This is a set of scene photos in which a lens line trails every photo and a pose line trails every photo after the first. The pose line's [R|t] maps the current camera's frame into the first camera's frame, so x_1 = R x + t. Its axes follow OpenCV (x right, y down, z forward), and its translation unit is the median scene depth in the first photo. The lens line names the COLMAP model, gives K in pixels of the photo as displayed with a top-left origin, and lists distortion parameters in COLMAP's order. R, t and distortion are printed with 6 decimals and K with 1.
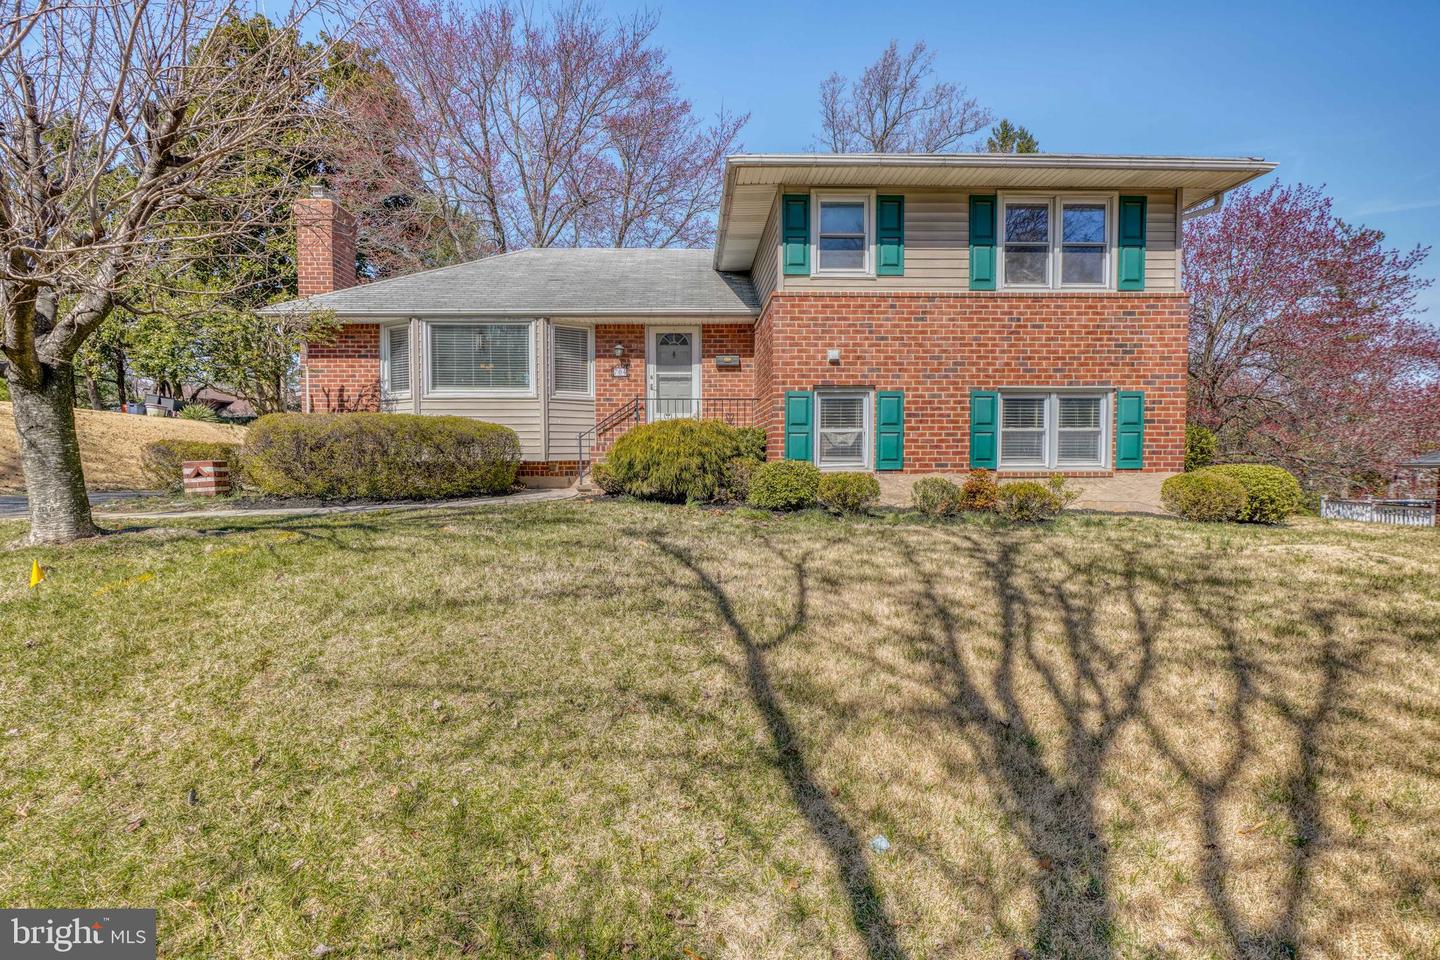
lens RADIAL K [[677.6, 0, 719.8], [0, 677.6, 484.5], [0, 0, 1]] dist [-0.003197, -0.000513]
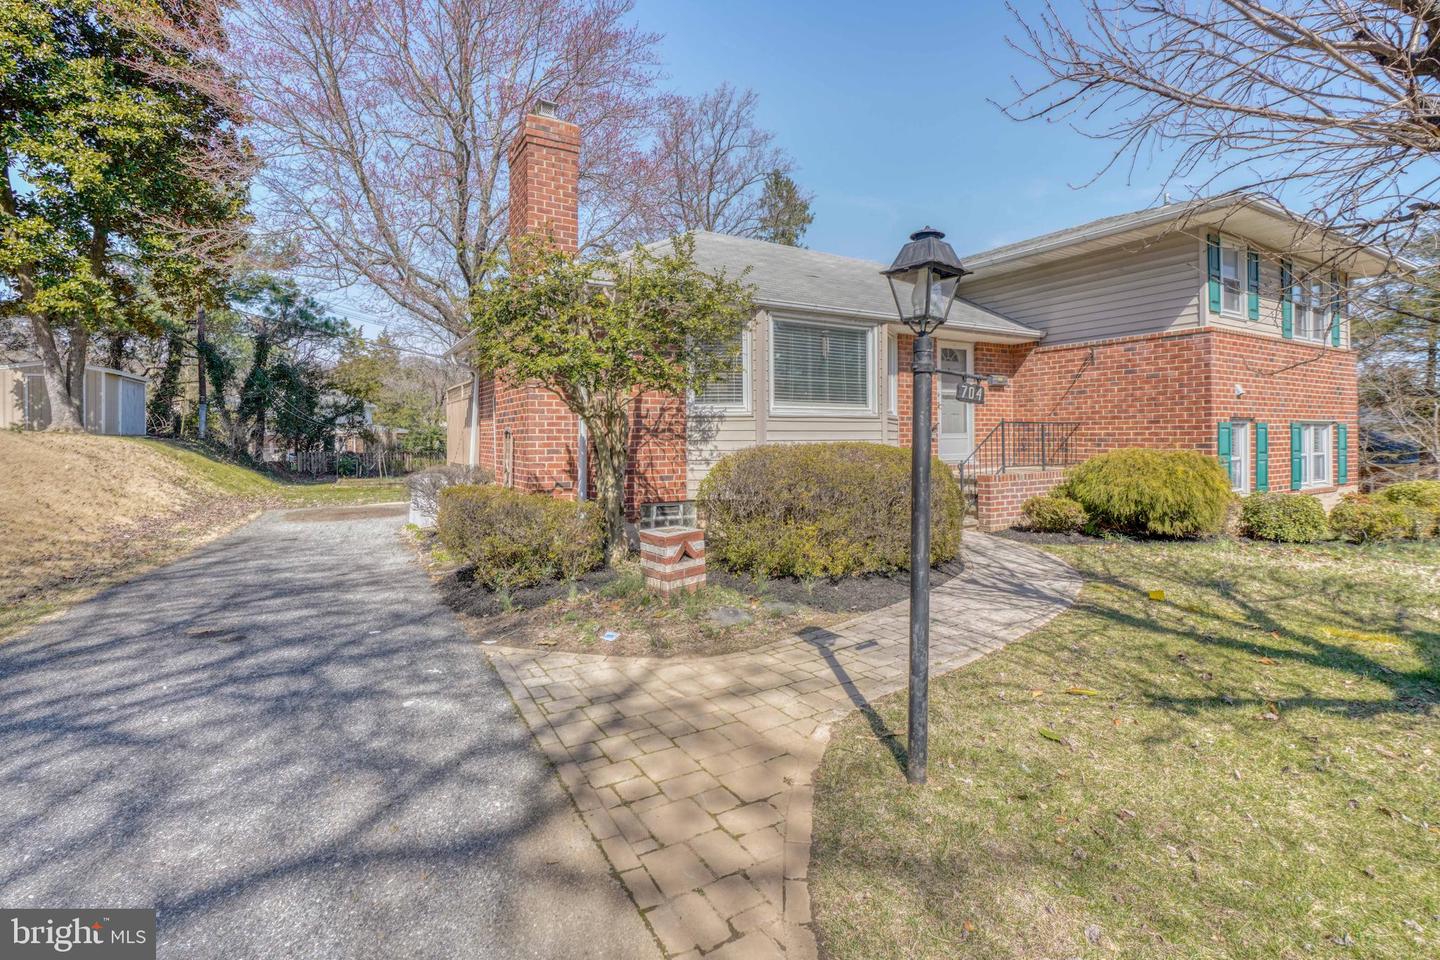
lens RADIAL K [[640.6, 0, 706.2], [0, 640.6, 428.9], [0, 0, 1]] dist [-0.010790, 0.004978]
pose [[0.876104, 0.002635, 0.482115, -0.820273], [0.027628, 0.998067, -0.055662, -0.073732], [-0.481330, 0.062086, 0.874338, 0.403761]]
